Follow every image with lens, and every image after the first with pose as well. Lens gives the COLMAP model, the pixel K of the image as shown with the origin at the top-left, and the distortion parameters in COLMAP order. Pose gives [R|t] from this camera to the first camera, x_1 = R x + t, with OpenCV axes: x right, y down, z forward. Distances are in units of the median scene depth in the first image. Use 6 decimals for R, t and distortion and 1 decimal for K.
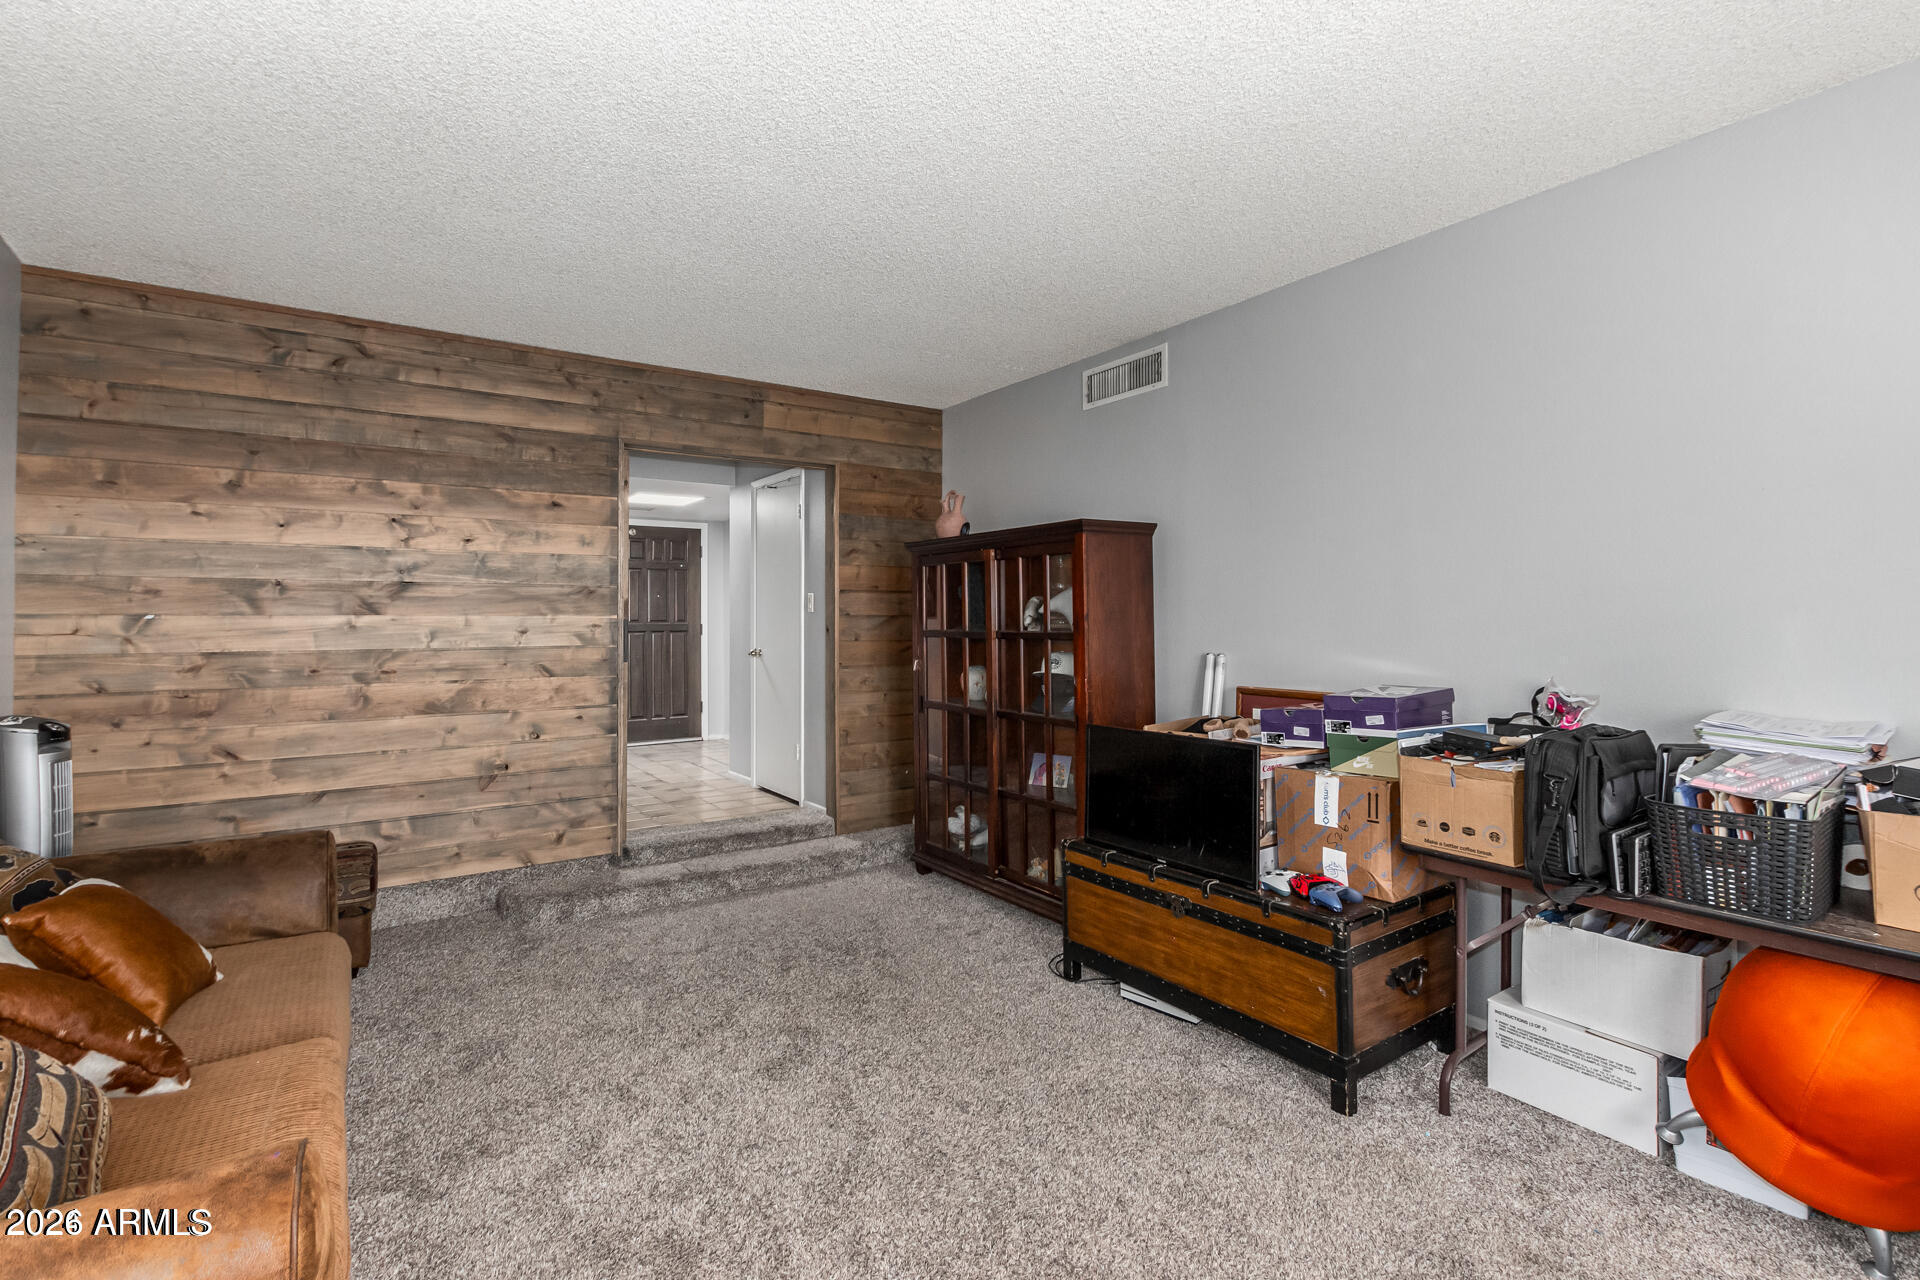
lens RADIAL K [[893.0, 0, 958.9], [0, 893.0, 593.4], [0, 0, 1]] dist [0.002704, -0.000048]
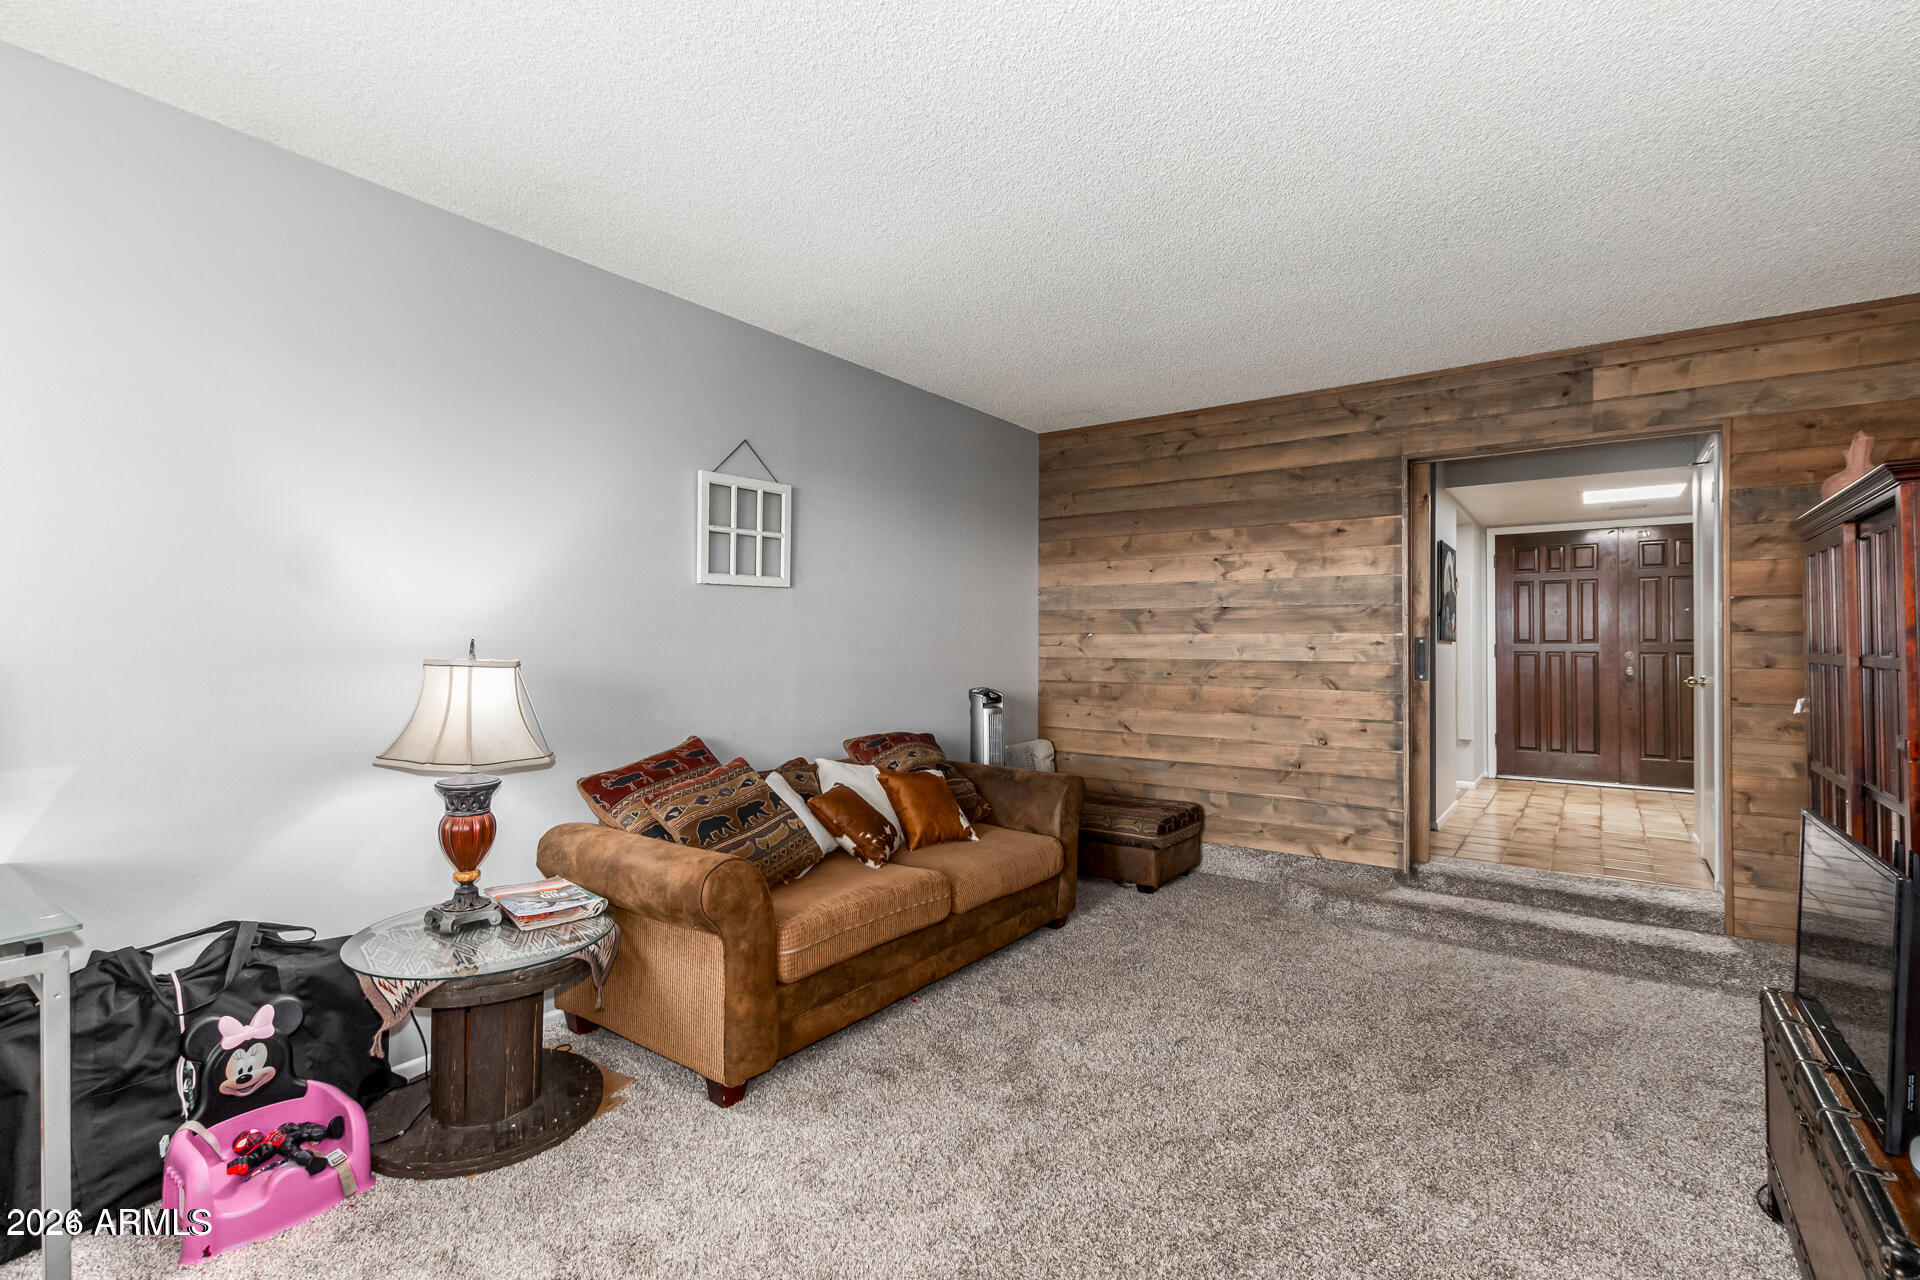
lens RADIAL K [[915.1, 0, 949.8], [0, 915.1, 620.7], [0, 0, 1]] dist [0.005234, 0.000732]
pose [[0.303488, -0.015288, -0.952713, 0.490789], [0.026035, 0.999631, -0.007748, 0.005999], [0.952480, -0.022452, 0.303774, 0.228188]]
